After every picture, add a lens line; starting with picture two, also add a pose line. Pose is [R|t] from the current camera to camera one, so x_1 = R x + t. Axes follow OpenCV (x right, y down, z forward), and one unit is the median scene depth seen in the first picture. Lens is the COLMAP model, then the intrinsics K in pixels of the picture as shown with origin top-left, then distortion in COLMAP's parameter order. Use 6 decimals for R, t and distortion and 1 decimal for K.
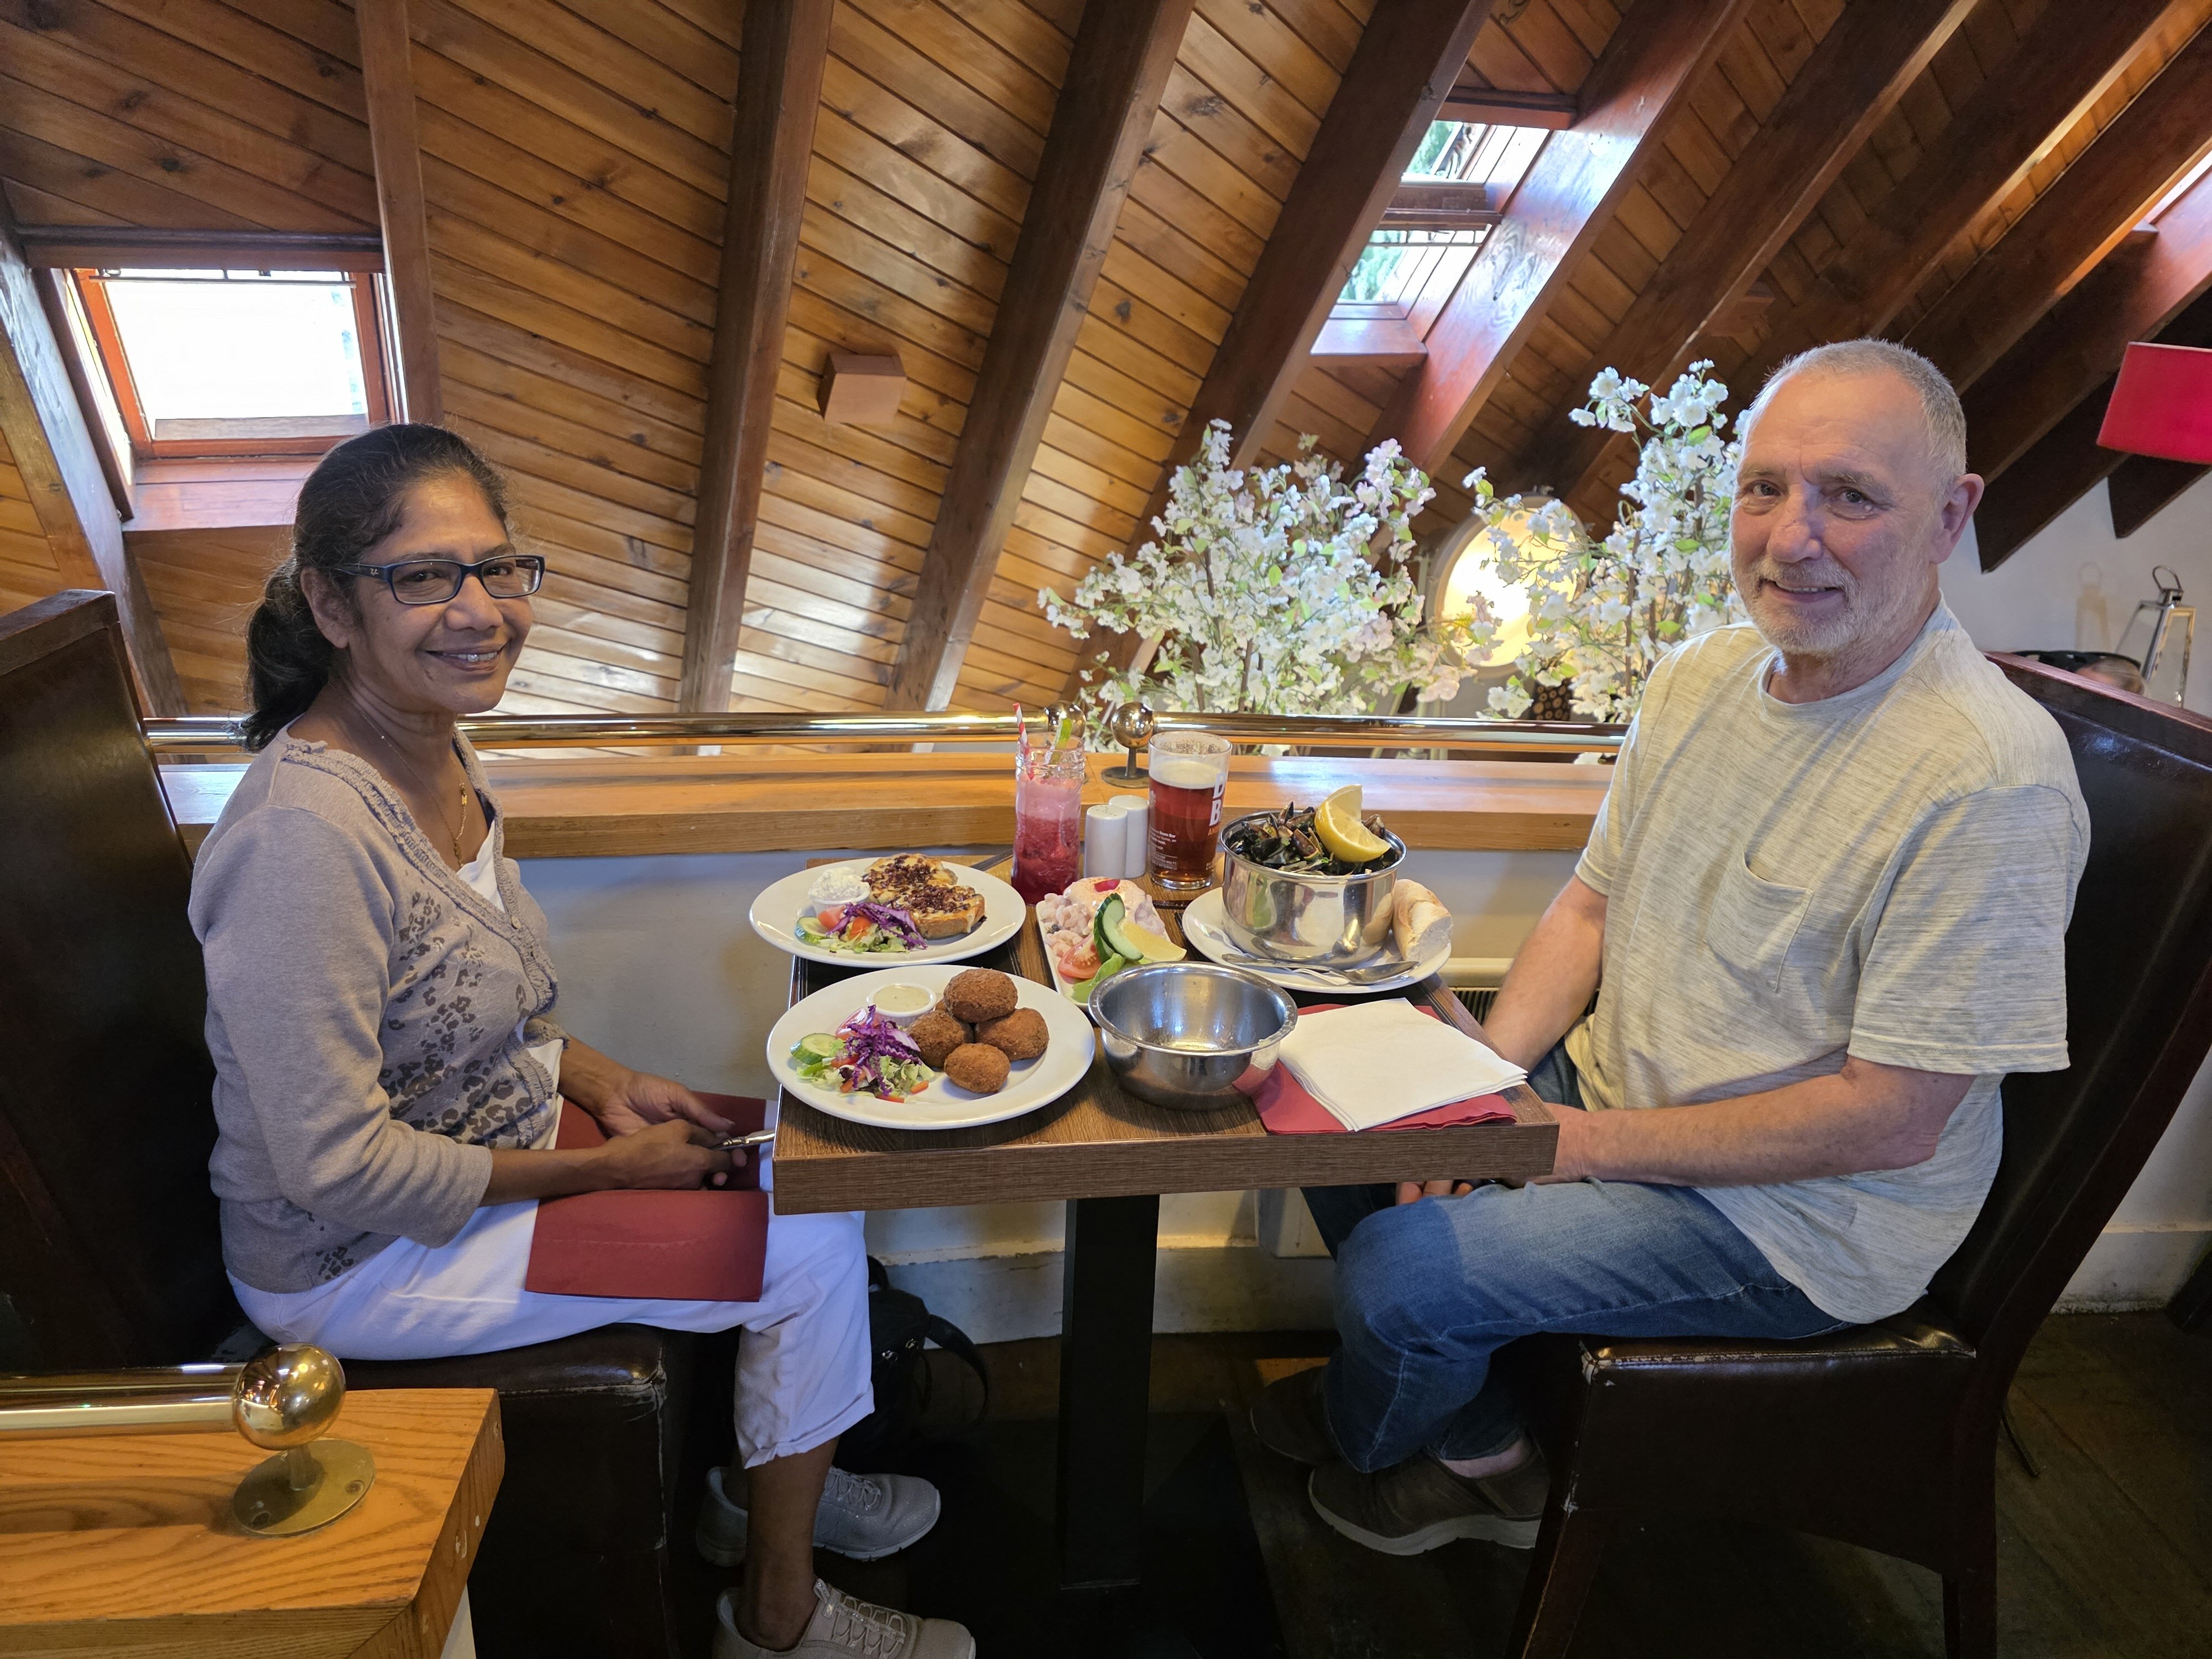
lens RADIAL K [[1583.3, 0, 1106.0], [0, 1583.3, 829.5], [0, 0, 1]] dist [-0.006383, 0.001866]
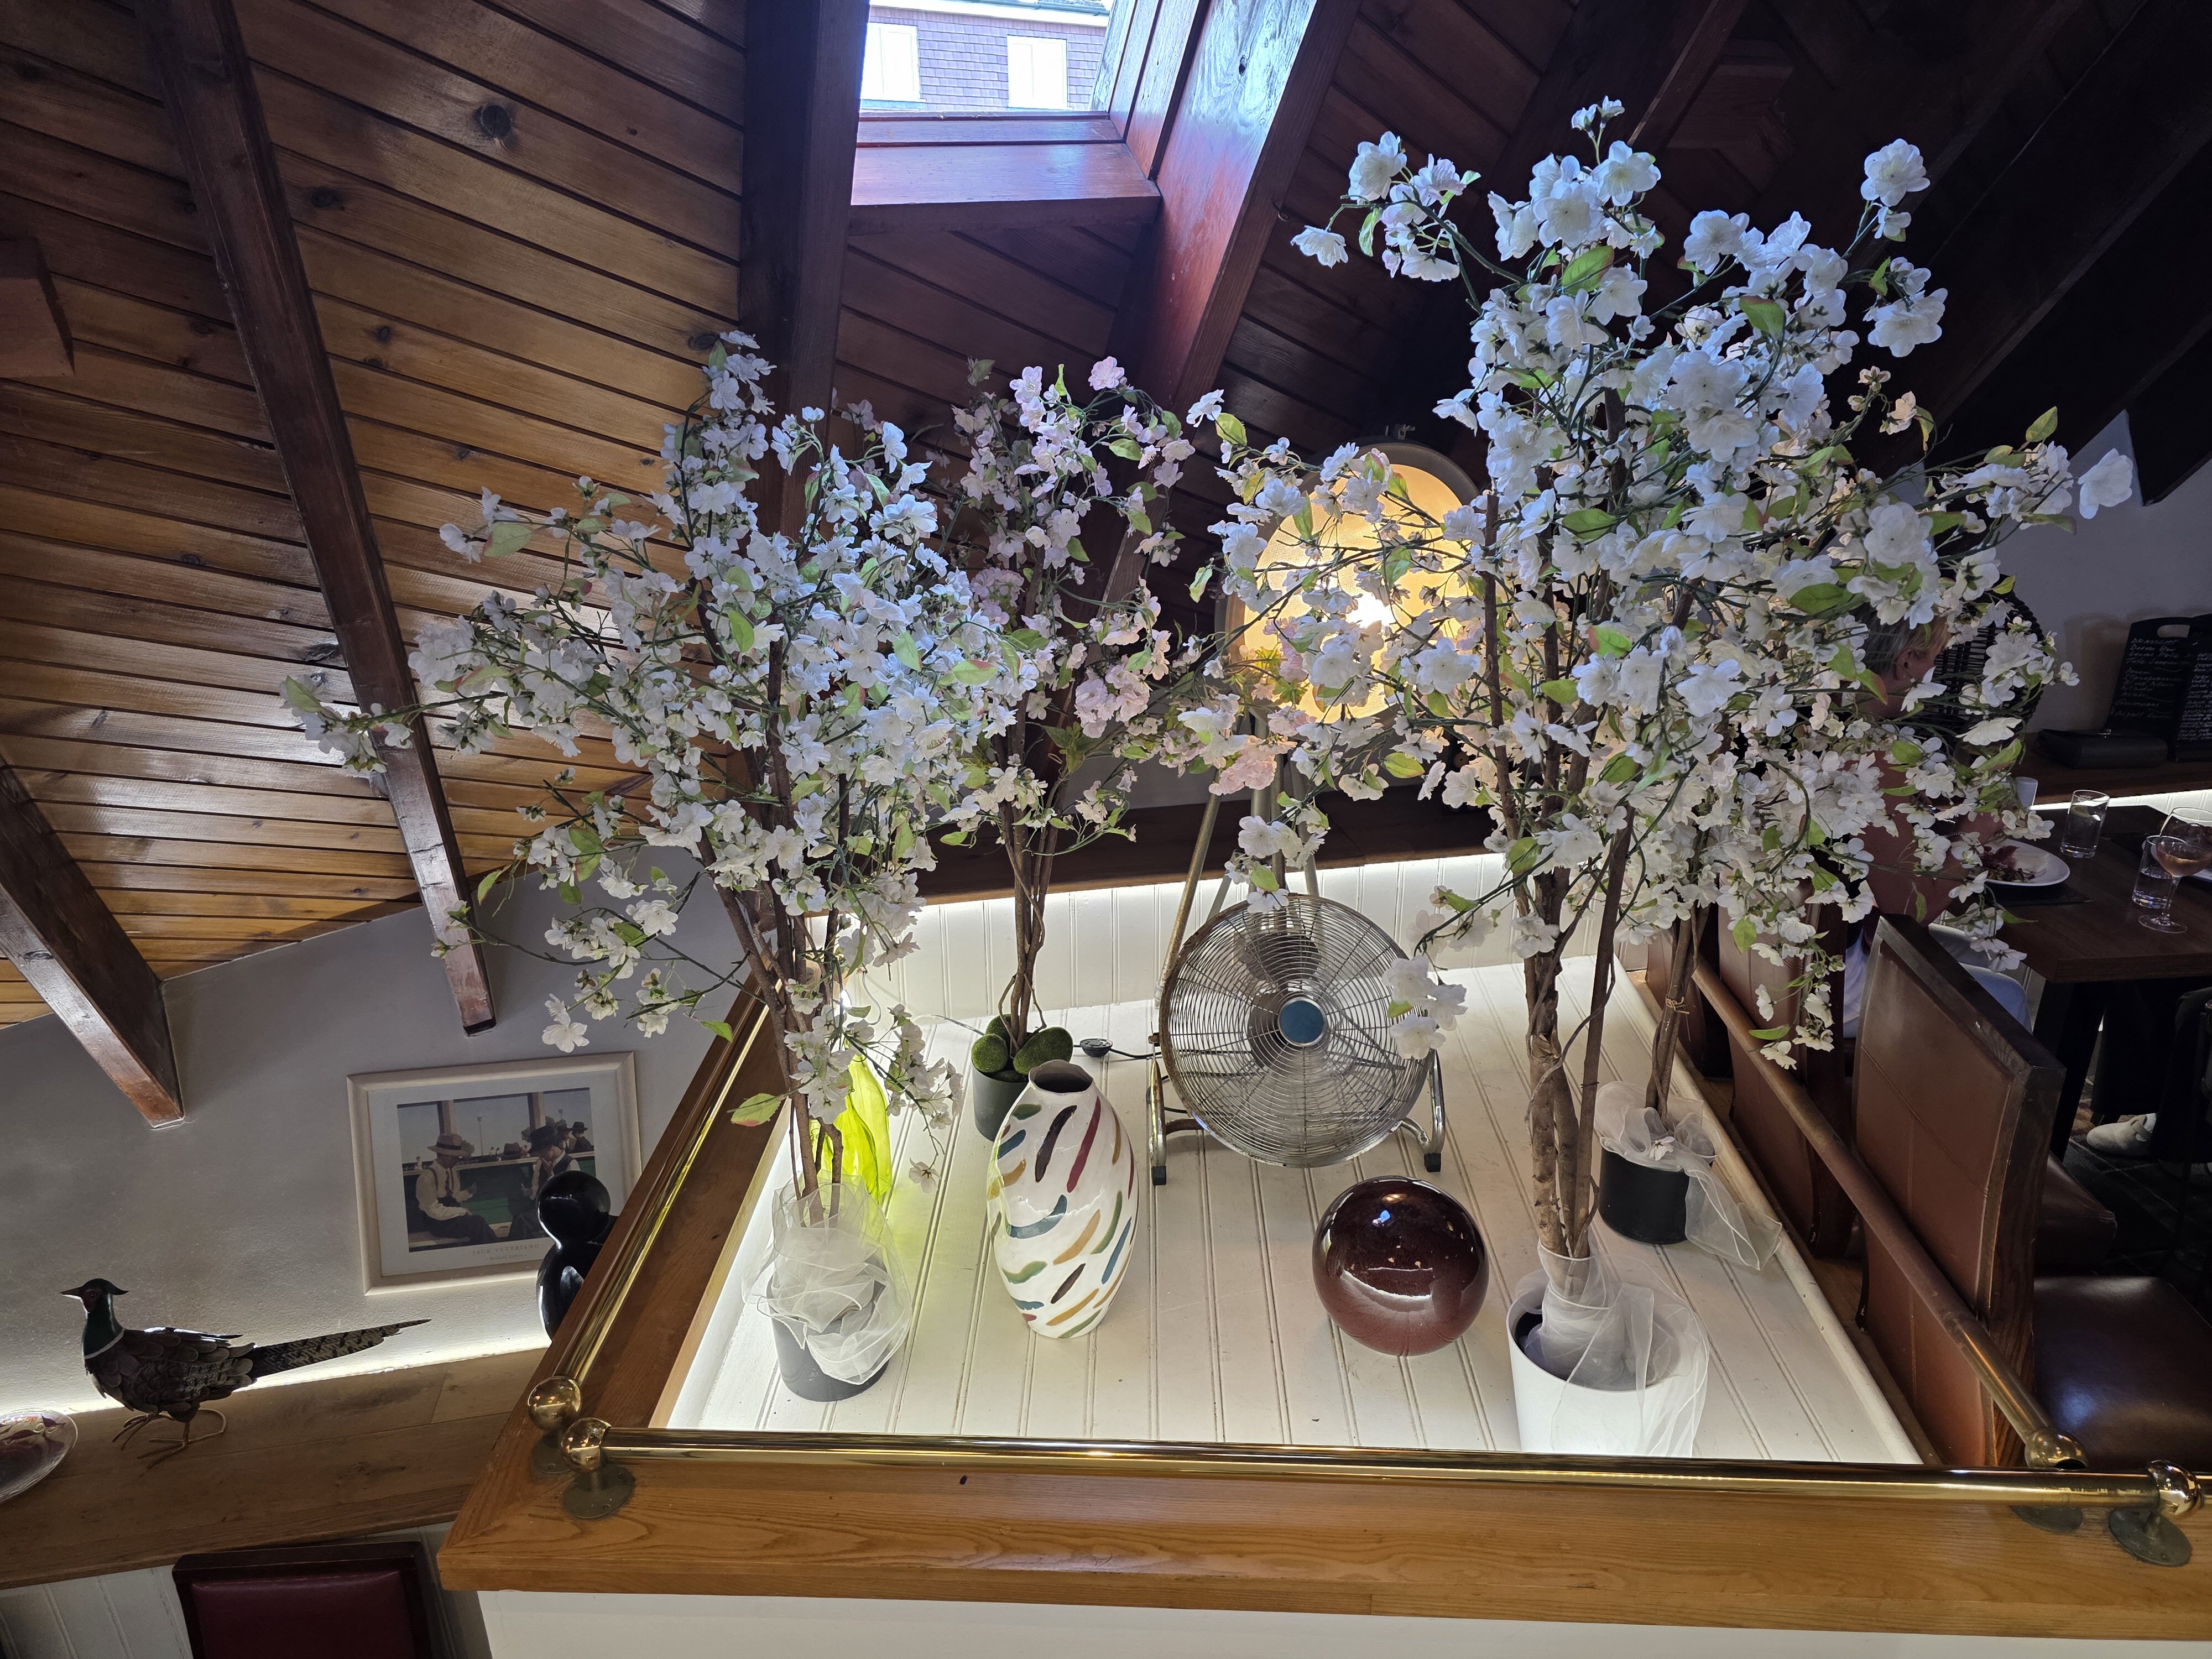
lens RADIAL K [[1495.5, 0, 1111.0], [0, 1495.5, 852.6], [0, 0, 1]] dist [0.007072, 0.002763]
pose [[0.997497, -0.035226, -0.061313, 0.258510], [0.036829, 0.999003, 0.025216, -0.101661], [0.060364, -0.027411, 0.997800, 0.564577]]
